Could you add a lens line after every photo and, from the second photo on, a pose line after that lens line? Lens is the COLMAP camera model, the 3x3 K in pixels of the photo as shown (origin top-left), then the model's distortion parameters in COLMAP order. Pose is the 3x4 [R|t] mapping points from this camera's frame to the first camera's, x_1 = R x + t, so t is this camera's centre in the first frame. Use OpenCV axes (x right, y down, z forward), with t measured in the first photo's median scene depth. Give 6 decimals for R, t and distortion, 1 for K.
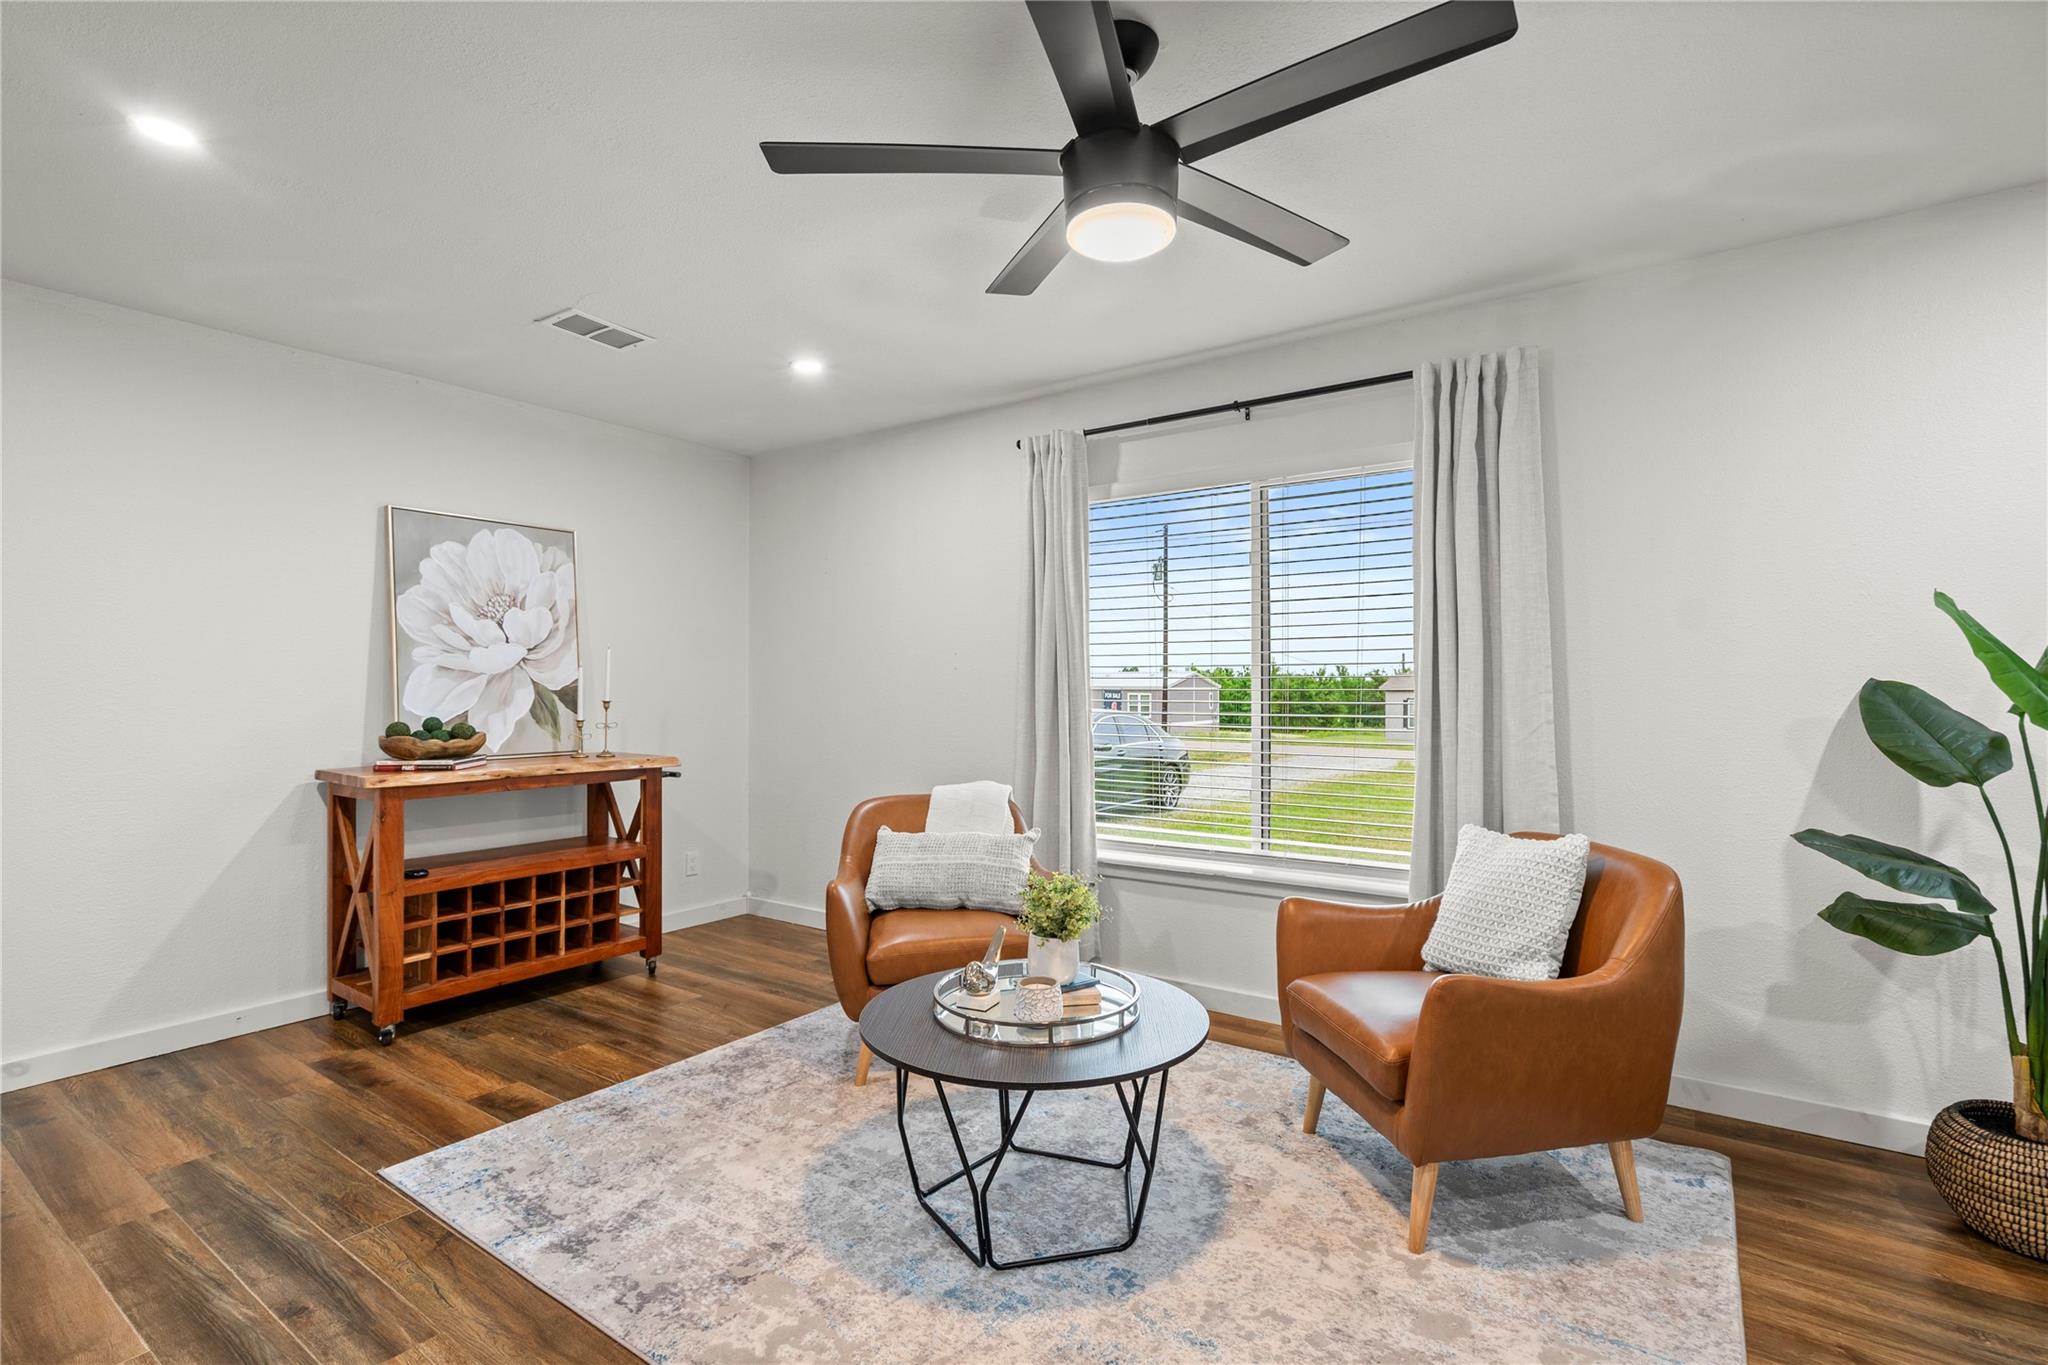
lens RADIAL K [[947.6, 0, 1024.0], [0, 947.6, 682.5], [0, 0, 1]] dist [0.000332, 0.000133]
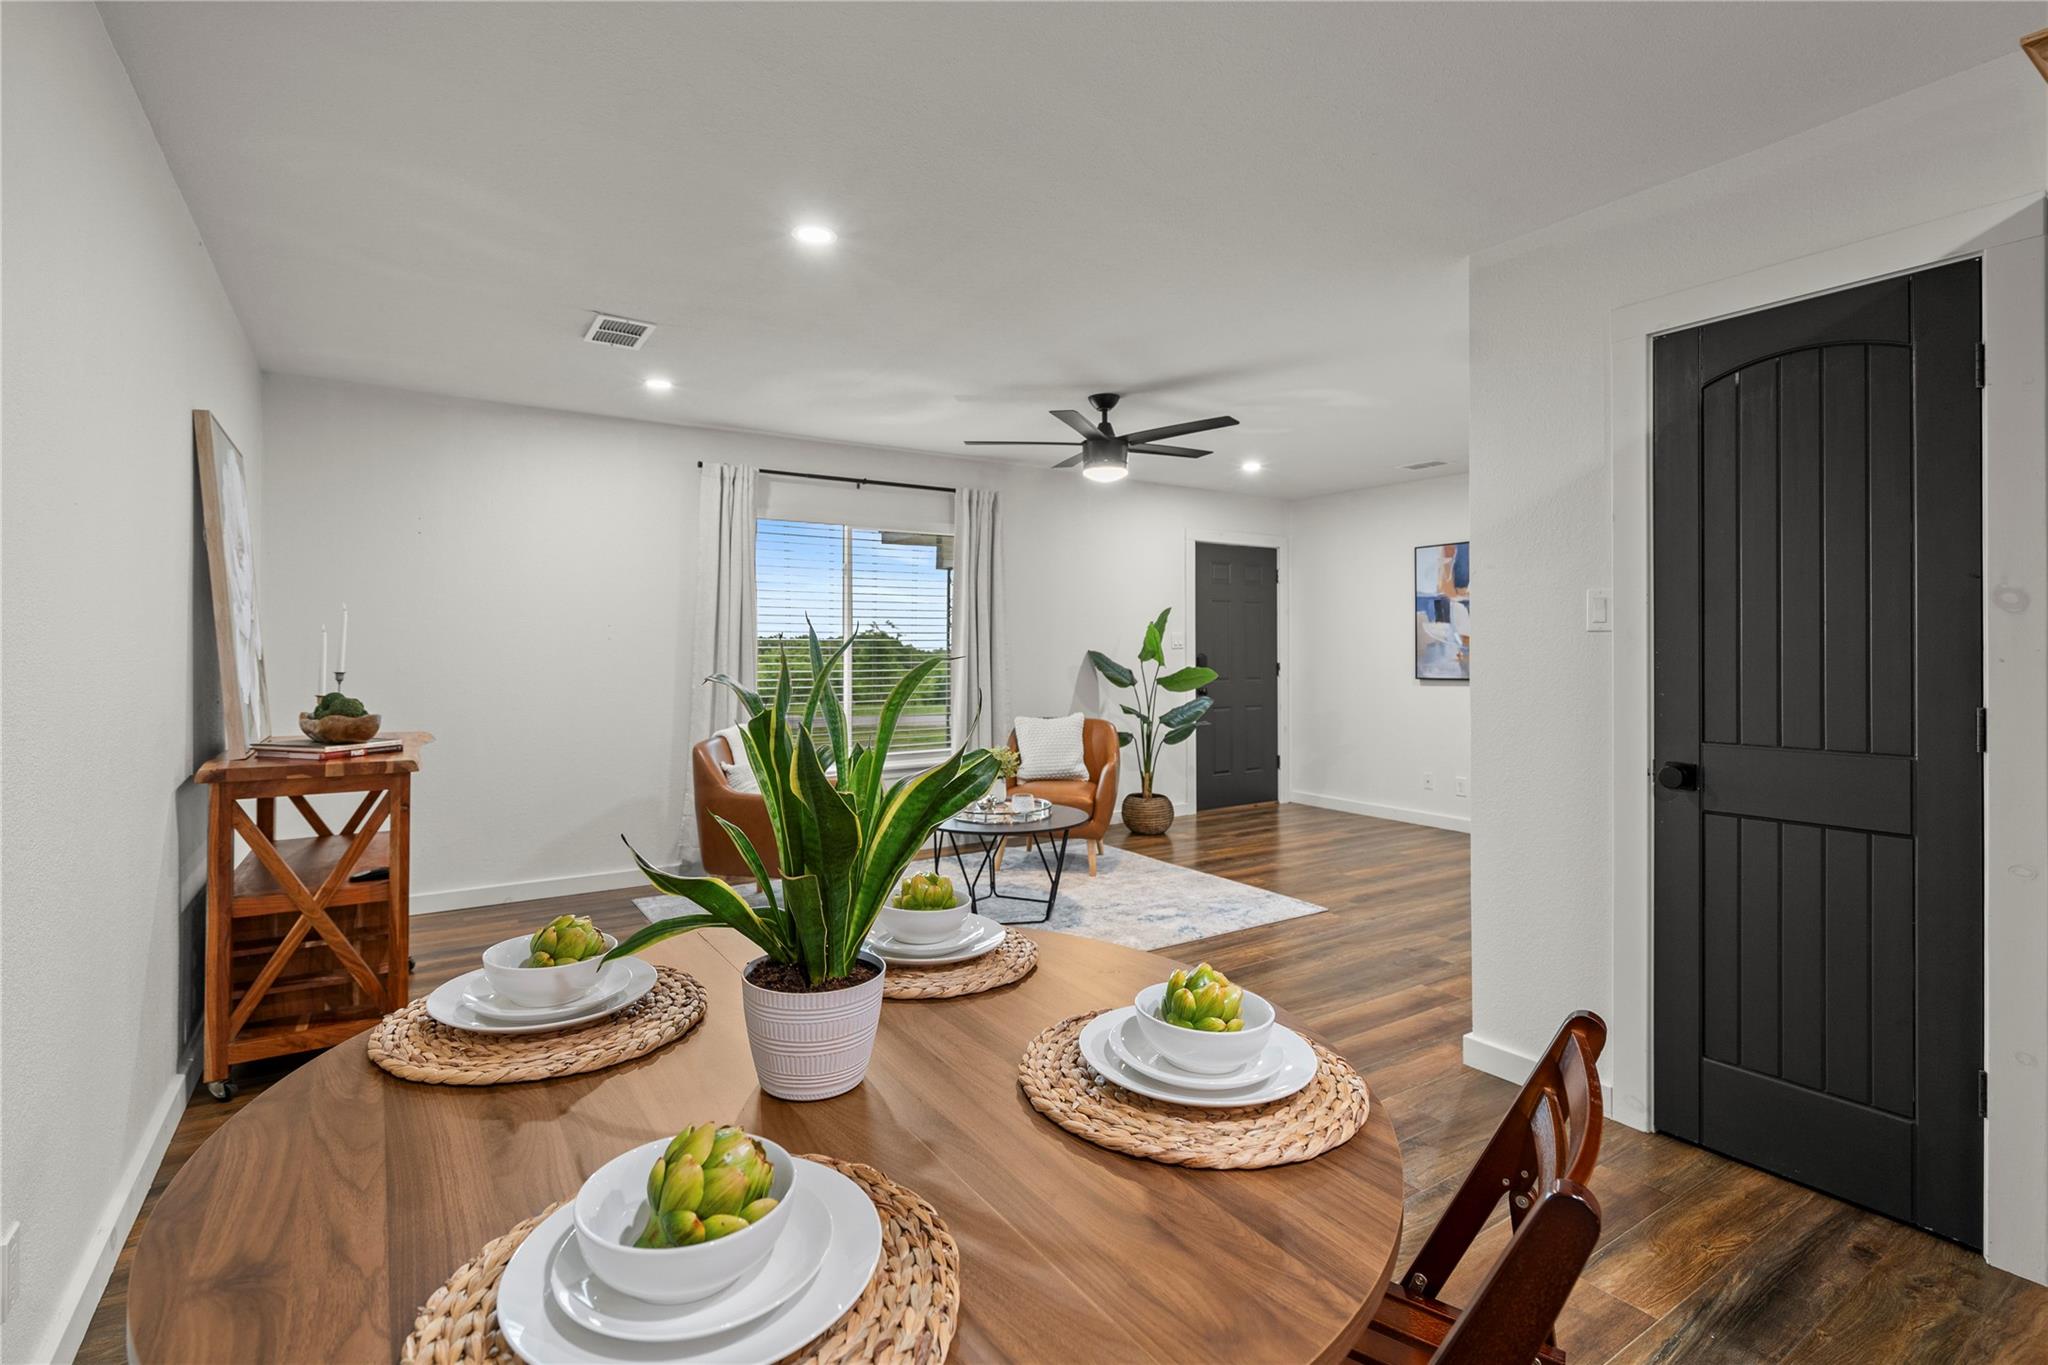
lens RADIAL K [[955.2, 0, 1022.9], [0, 955.2, 647.3], [0, 0, 1]] dist [0.000685, 0.000071]
pose [[0.361377, -0.000469, 0.932420, -1.327538], [0.004408, 0.999990, -0.001206, -0.006891], [-0.932409, 0.004546, 0.361375, 0.177232]]
